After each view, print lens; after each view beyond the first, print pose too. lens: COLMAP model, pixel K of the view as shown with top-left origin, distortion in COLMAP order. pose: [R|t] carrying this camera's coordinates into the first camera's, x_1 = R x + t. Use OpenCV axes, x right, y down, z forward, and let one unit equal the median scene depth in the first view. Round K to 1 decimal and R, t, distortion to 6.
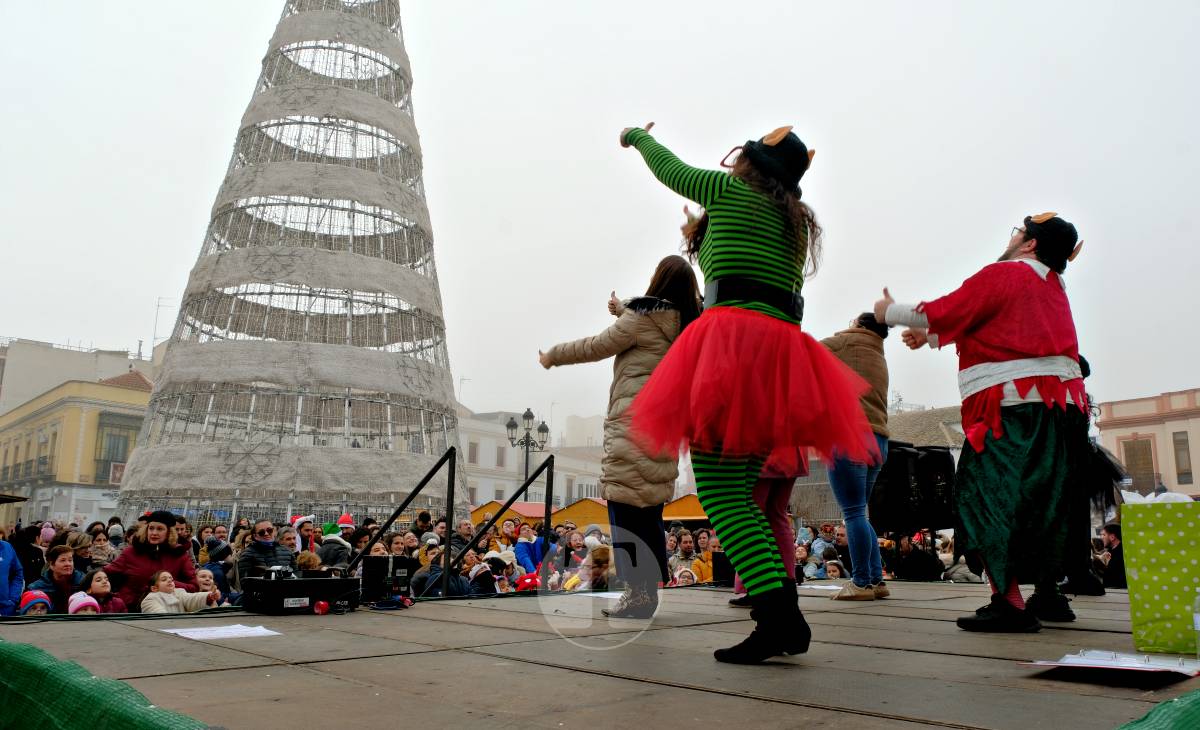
lens RADIAL K [[901.3, 0, 596.0], [0, 901.3, 361.8], [0, 0, 1]] dist [-0.048064, 0.009650]
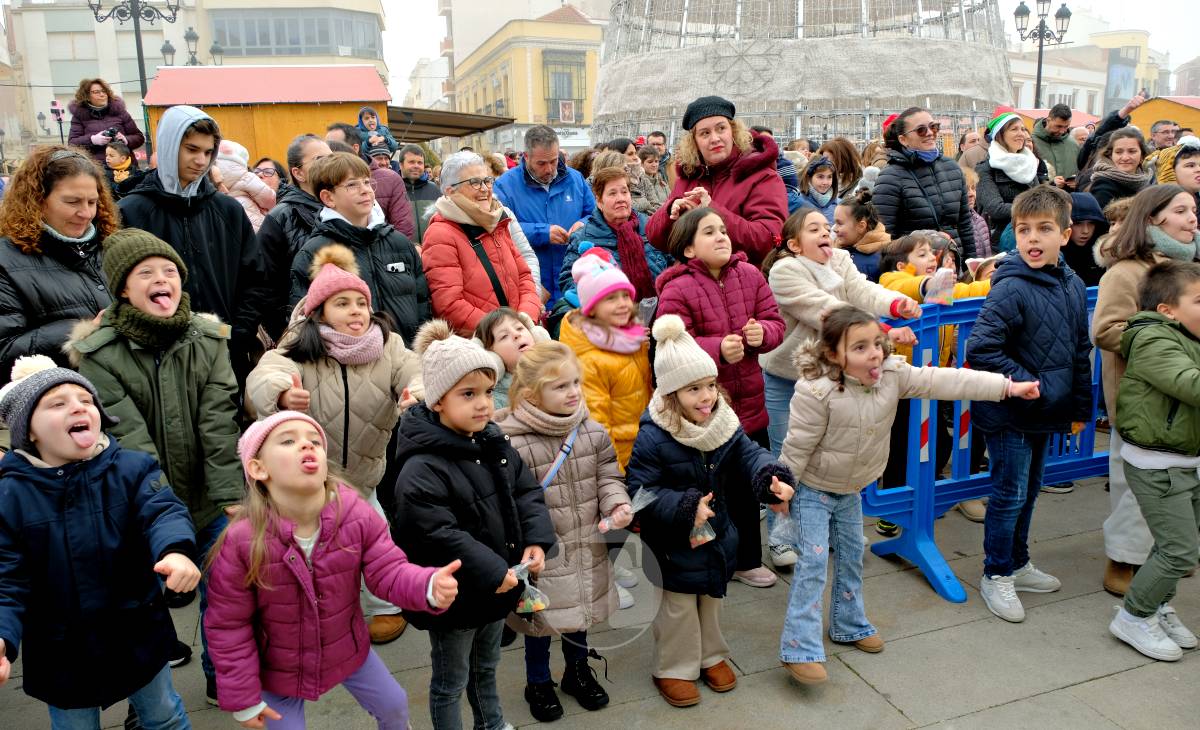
lens RADIAL K [[901.3, 0, 601.7], [0, 901.3, 363.1], [0, 0, 1]] dist [-0.048064, 0.009650]
pose [[0.902087, 0.057526, -0.427702, -0.075854], [0.117338, 0.921043, 0.371365, 0.022981], [0.415295, -0.385189, 0.824111, 0.099824]]
